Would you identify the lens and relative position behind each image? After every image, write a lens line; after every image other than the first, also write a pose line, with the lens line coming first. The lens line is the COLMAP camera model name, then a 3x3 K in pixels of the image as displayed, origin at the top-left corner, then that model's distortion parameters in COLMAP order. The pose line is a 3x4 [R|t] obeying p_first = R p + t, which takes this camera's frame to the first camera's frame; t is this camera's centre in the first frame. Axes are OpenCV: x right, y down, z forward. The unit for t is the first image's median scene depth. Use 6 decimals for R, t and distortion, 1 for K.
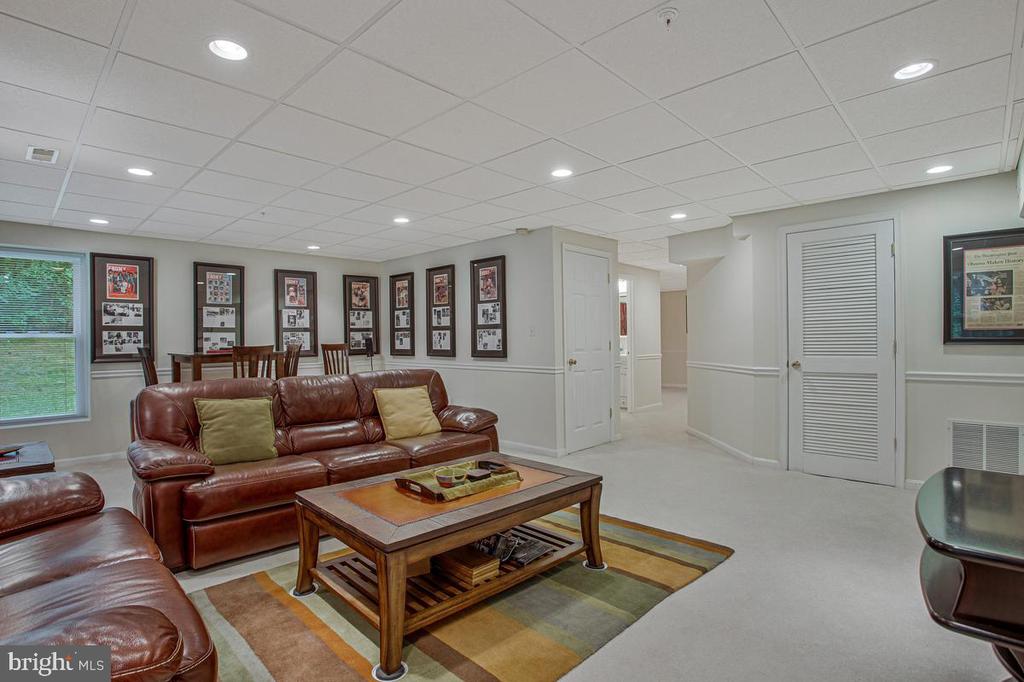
lens RADIAL K [[506.2, 0, 509.0], [0, 506.2, 343.1], [0, 0, 1]] dist [-0.038479, 0.007401]
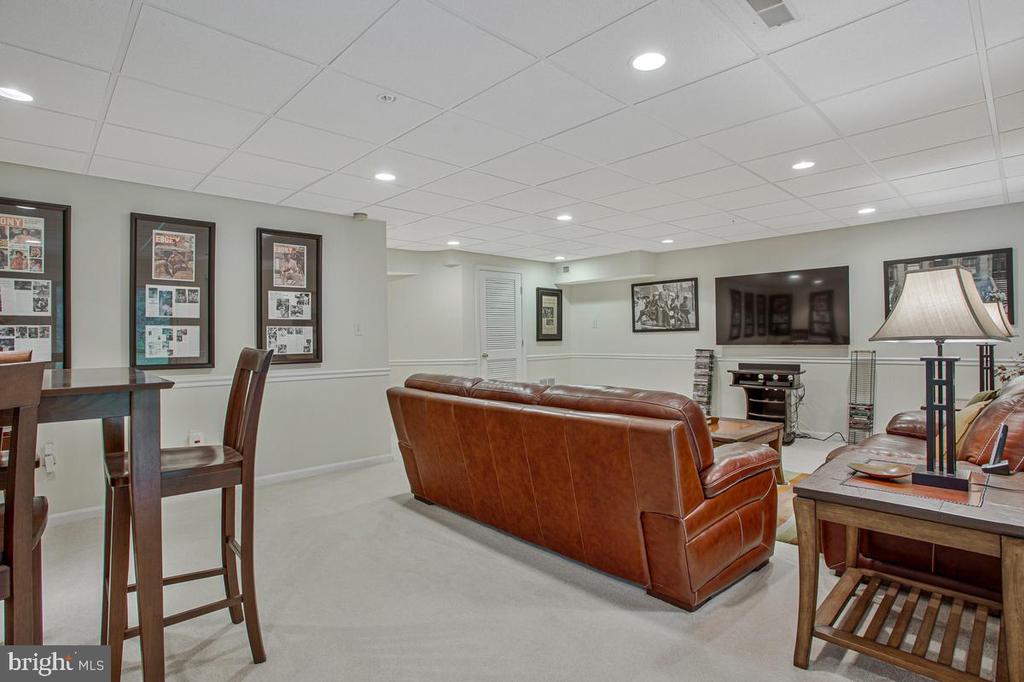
lens RADIAL K [[506.2, 0, 509.0], [0, 506.2, 334.6], [0, 0, 1]] dist [-0.038479, 0.007401]
pose [[0.075005, 0.005951, 0.997165, -0.753365], [0.008291, 0.999944, -0.006591, -0.007447], [-0.997149, 0.008762, 0.074952, 0.614033]]
